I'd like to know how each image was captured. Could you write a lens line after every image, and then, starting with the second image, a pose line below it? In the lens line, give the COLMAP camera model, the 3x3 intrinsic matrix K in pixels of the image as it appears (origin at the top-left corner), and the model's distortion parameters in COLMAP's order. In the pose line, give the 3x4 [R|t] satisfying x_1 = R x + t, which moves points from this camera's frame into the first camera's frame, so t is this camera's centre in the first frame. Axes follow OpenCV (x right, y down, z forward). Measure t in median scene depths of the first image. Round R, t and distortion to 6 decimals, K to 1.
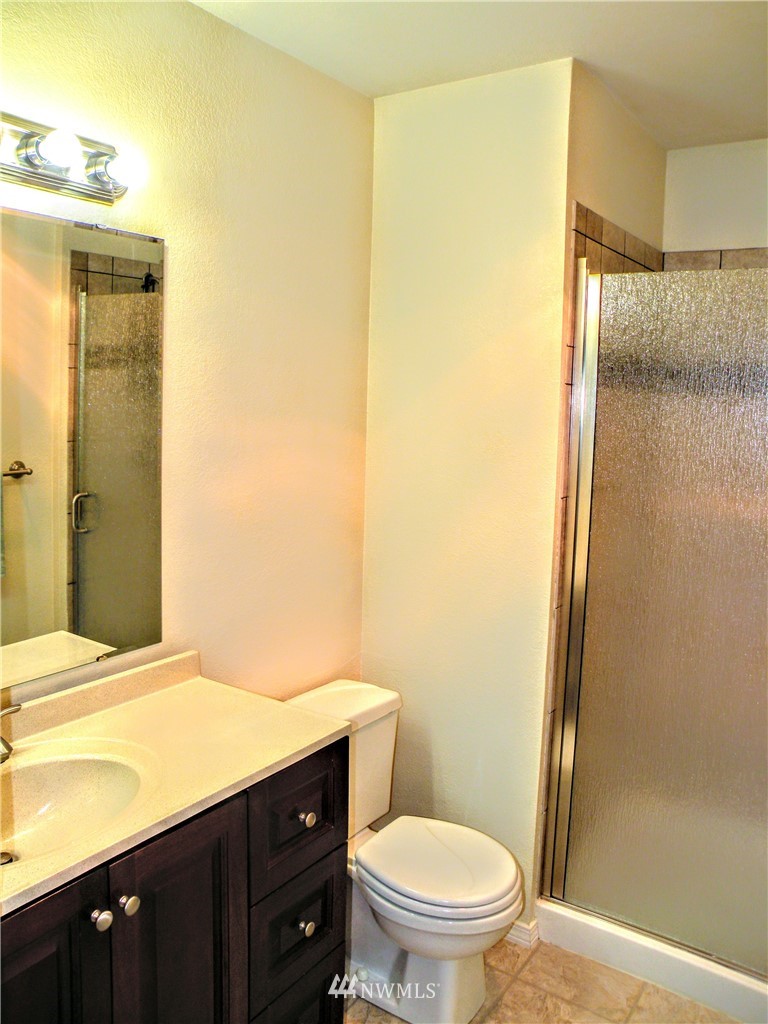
lens RADIAL K [[817.5, 0, 384.0], [0, 817.5, 512.0], [0, 0, 1]] dist [-0.160560, 0.146415]
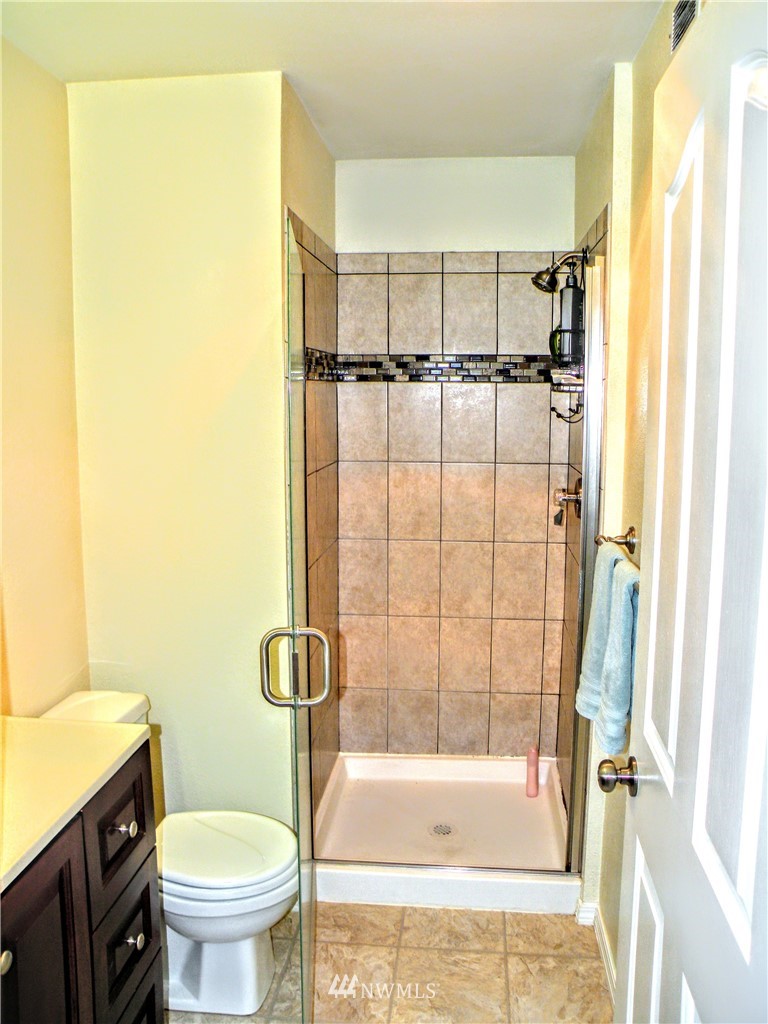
lens RADIAL K [[817.5, 0, 384.0], [0, 817.5, 512.0], [0, 0, 1]] dist [-0.160560, 0.146415]
pose [[0.882871, -0.096080, 0.459682, -0.167190], [0.091141, 0.995292, 0.032984, -0.005213], [-0.460687, 0.012775, 0.887471, -0.006913]]
